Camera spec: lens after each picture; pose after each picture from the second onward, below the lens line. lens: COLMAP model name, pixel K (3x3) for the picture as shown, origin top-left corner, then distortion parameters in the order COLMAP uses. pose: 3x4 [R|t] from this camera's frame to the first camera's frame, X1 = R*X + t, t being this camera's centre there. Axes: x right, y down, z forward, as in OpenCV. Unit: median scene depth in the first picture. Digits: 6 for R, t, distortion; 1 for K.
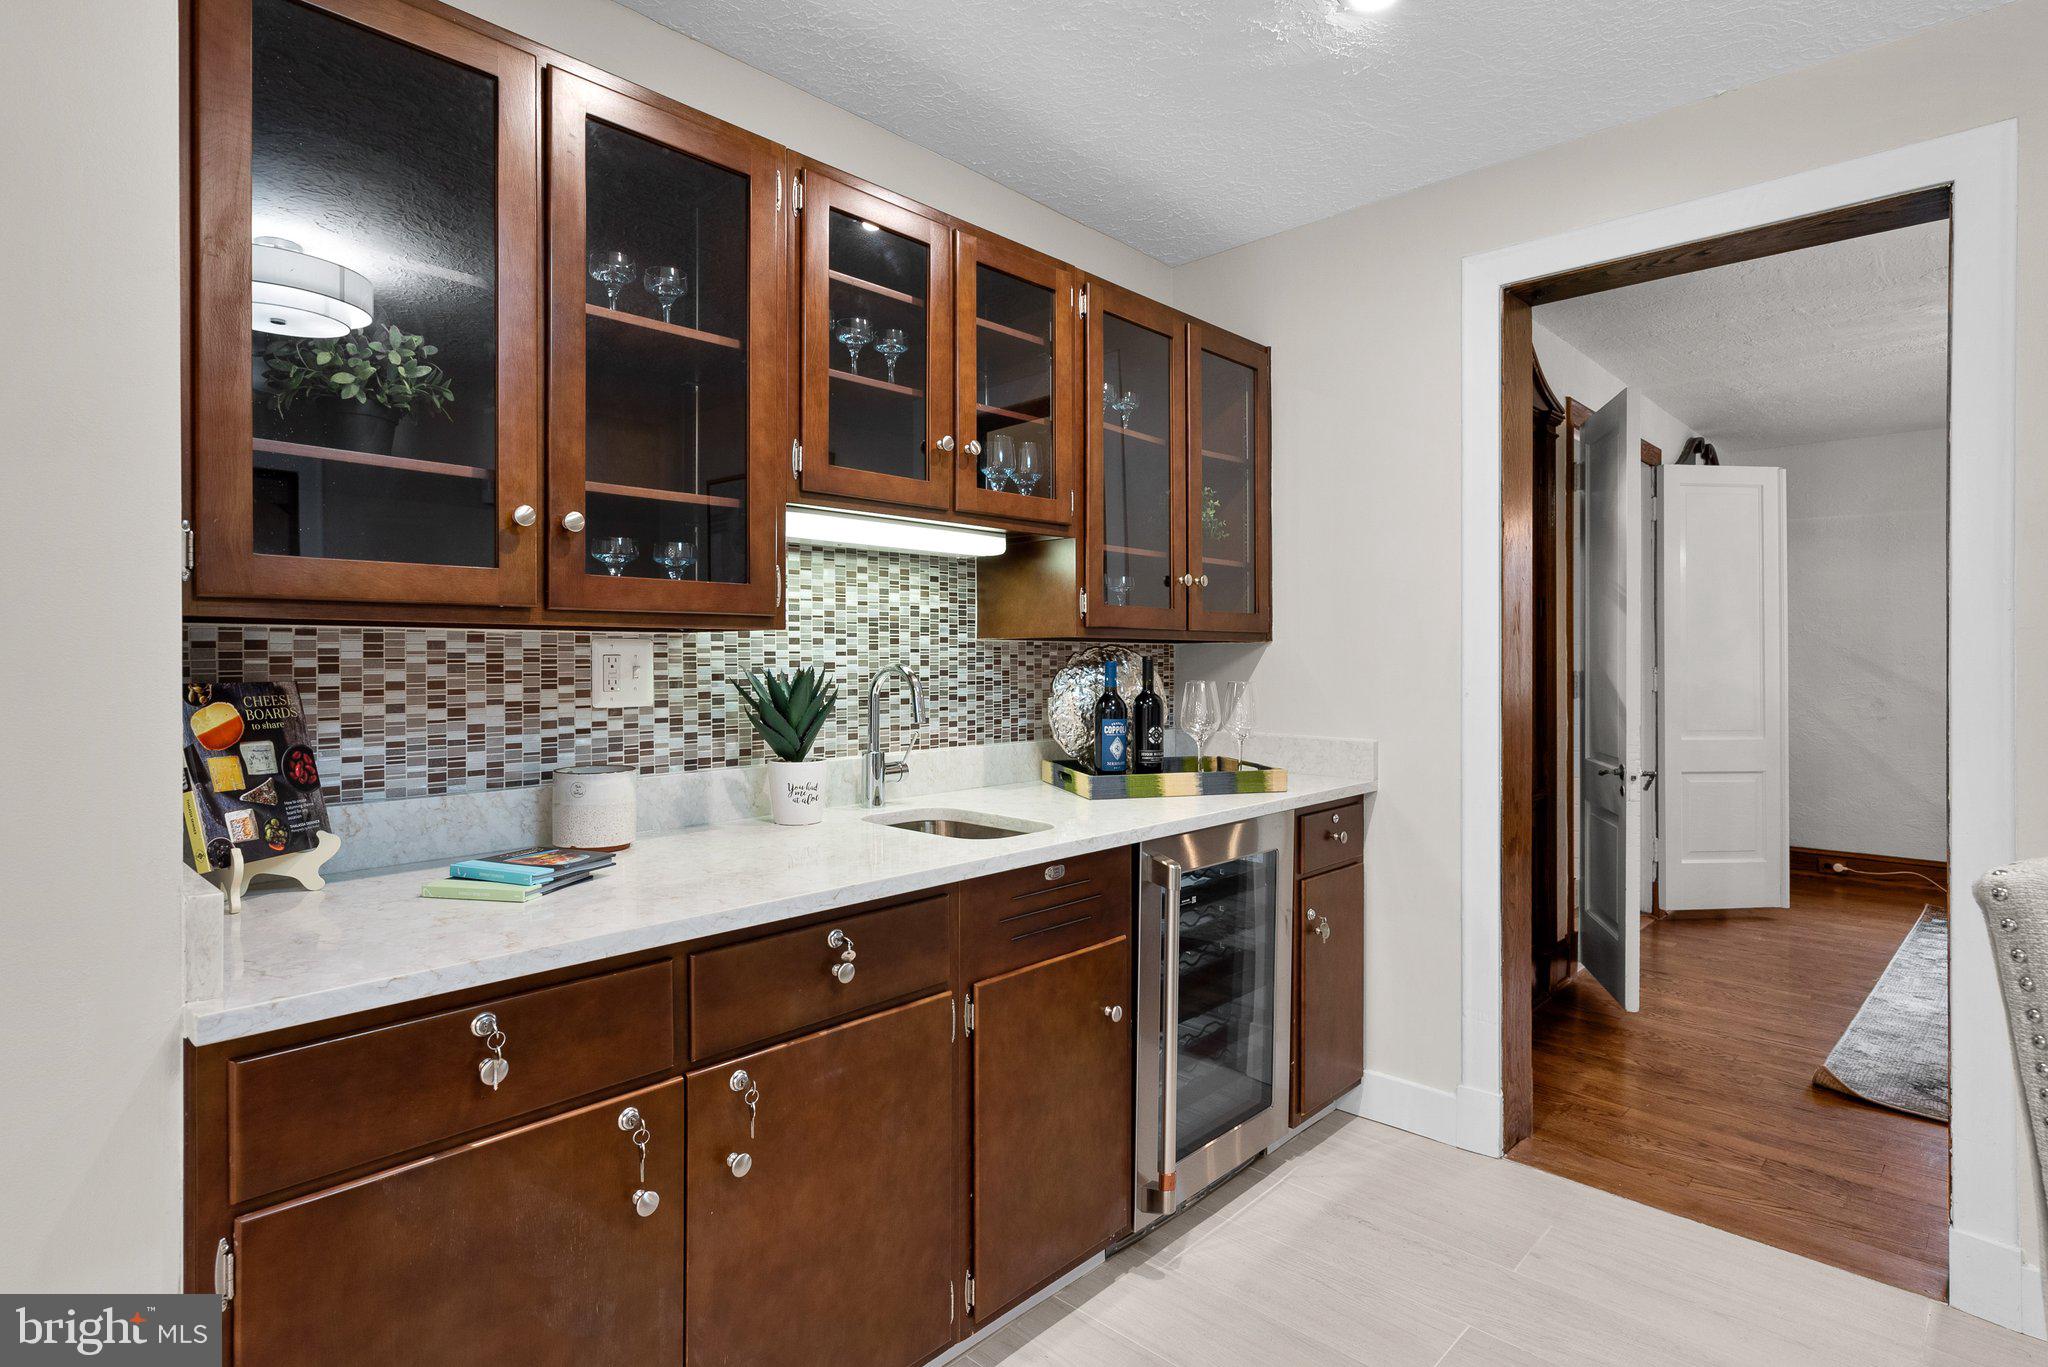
lens RADIAL K [[1040.5, 0, 1027.0], [0, 1040.5, 670.2], [0, 0, 1]] dist [0.003097, 0.000435]
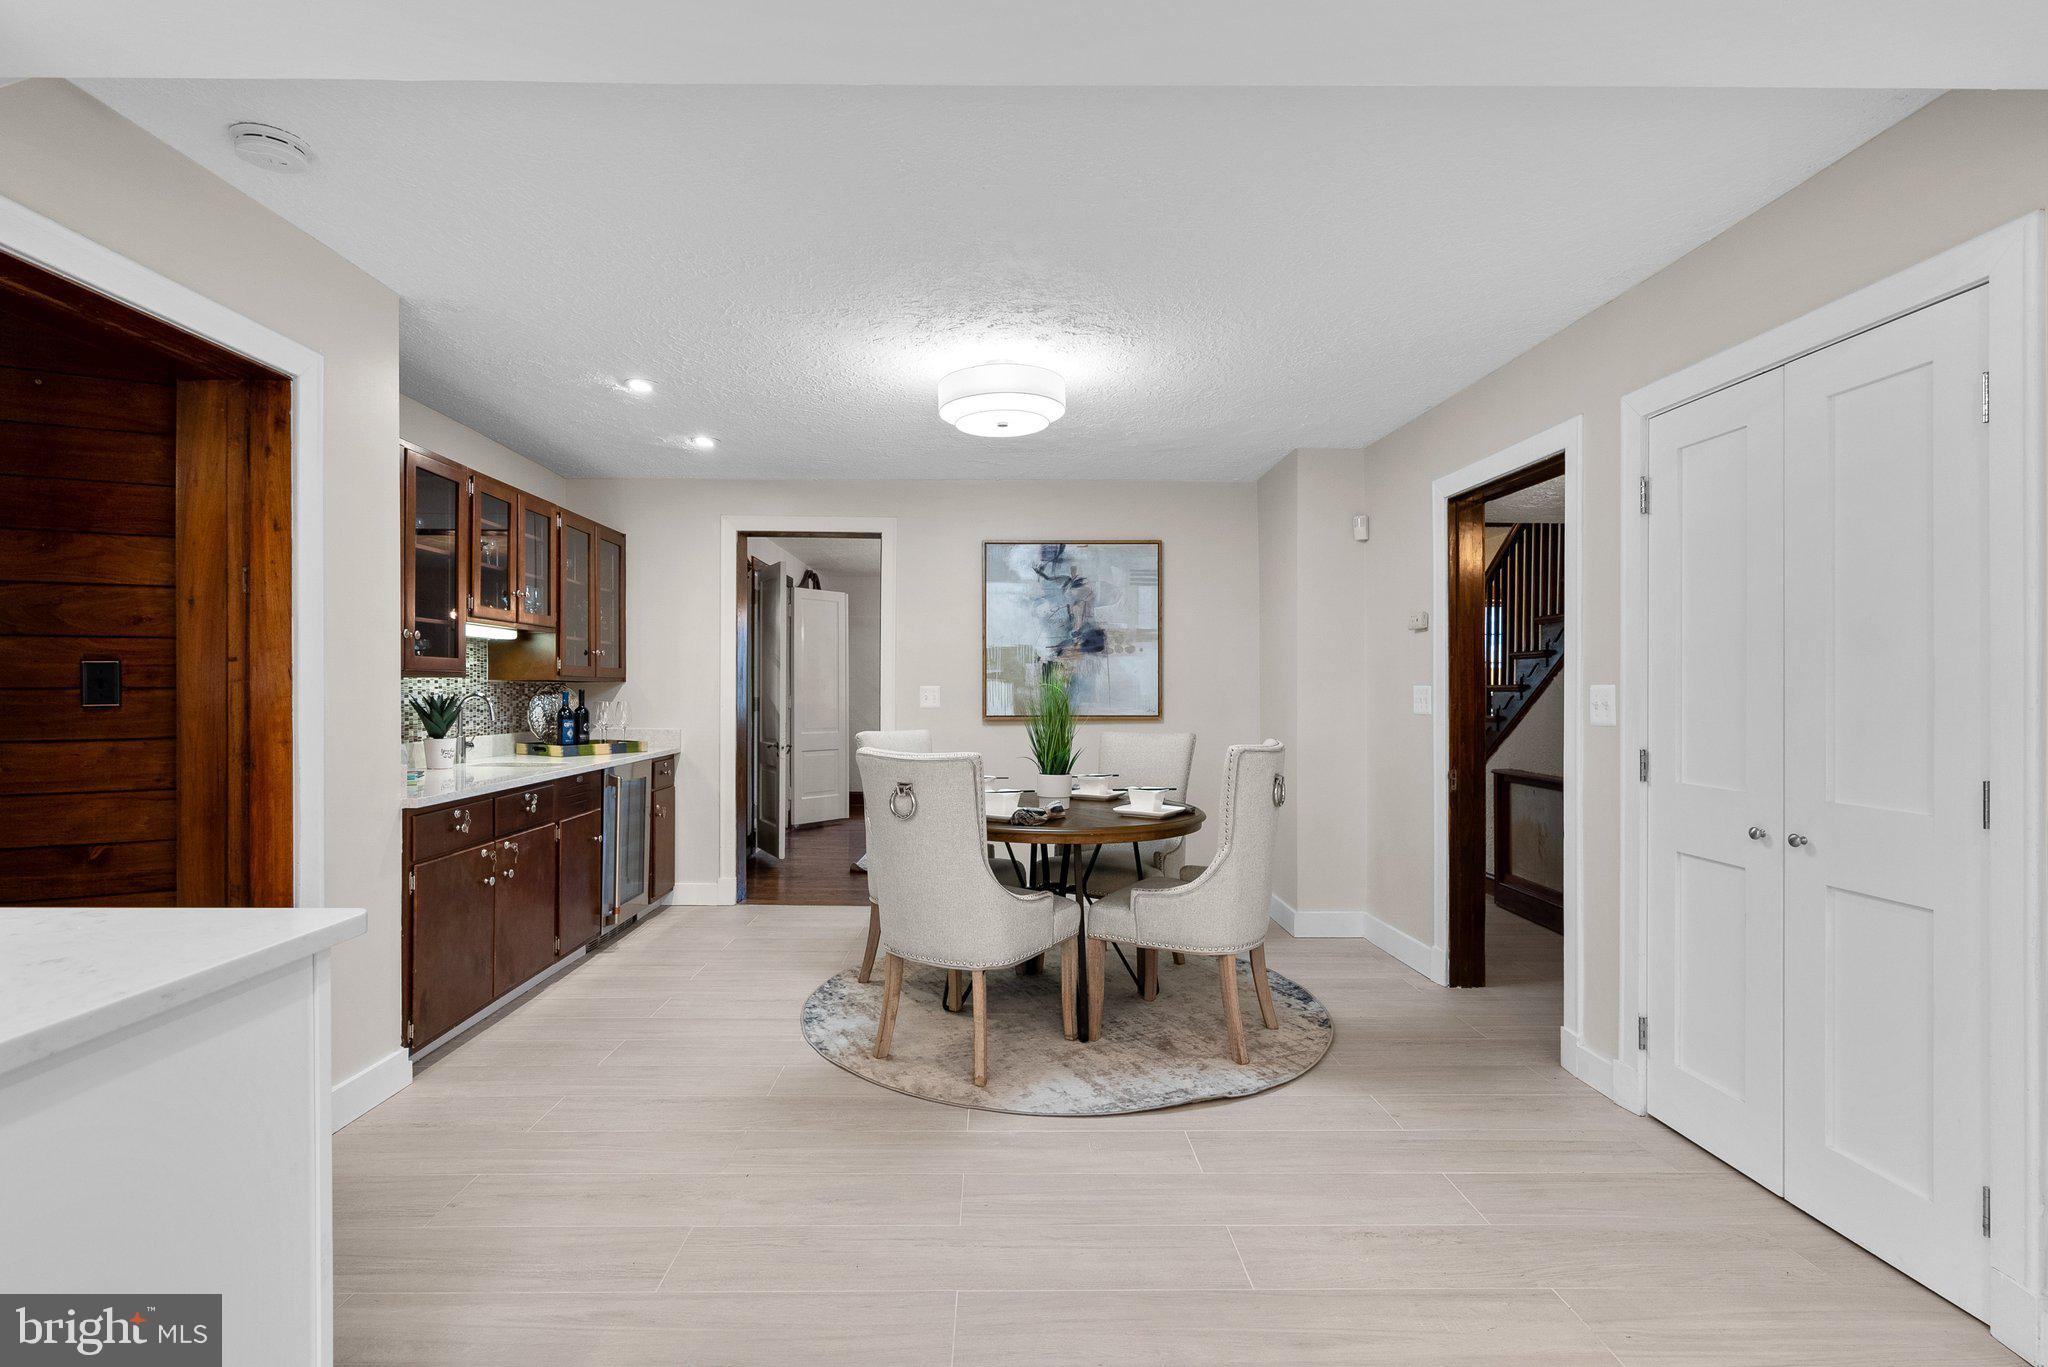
lens RADIAL K [[937.3, 0, 1024.0], [0, 937.3, 683.5], [0, 0, 1]] dist [-0.001161, 0.001195]
pose [[0.699583, 0.007707, 0.714510, -0.604118], [0.003774, 0.999888, -0.014480, 0.005337], [-0.714541, 0.012827, 0.699476, -0.944418]]
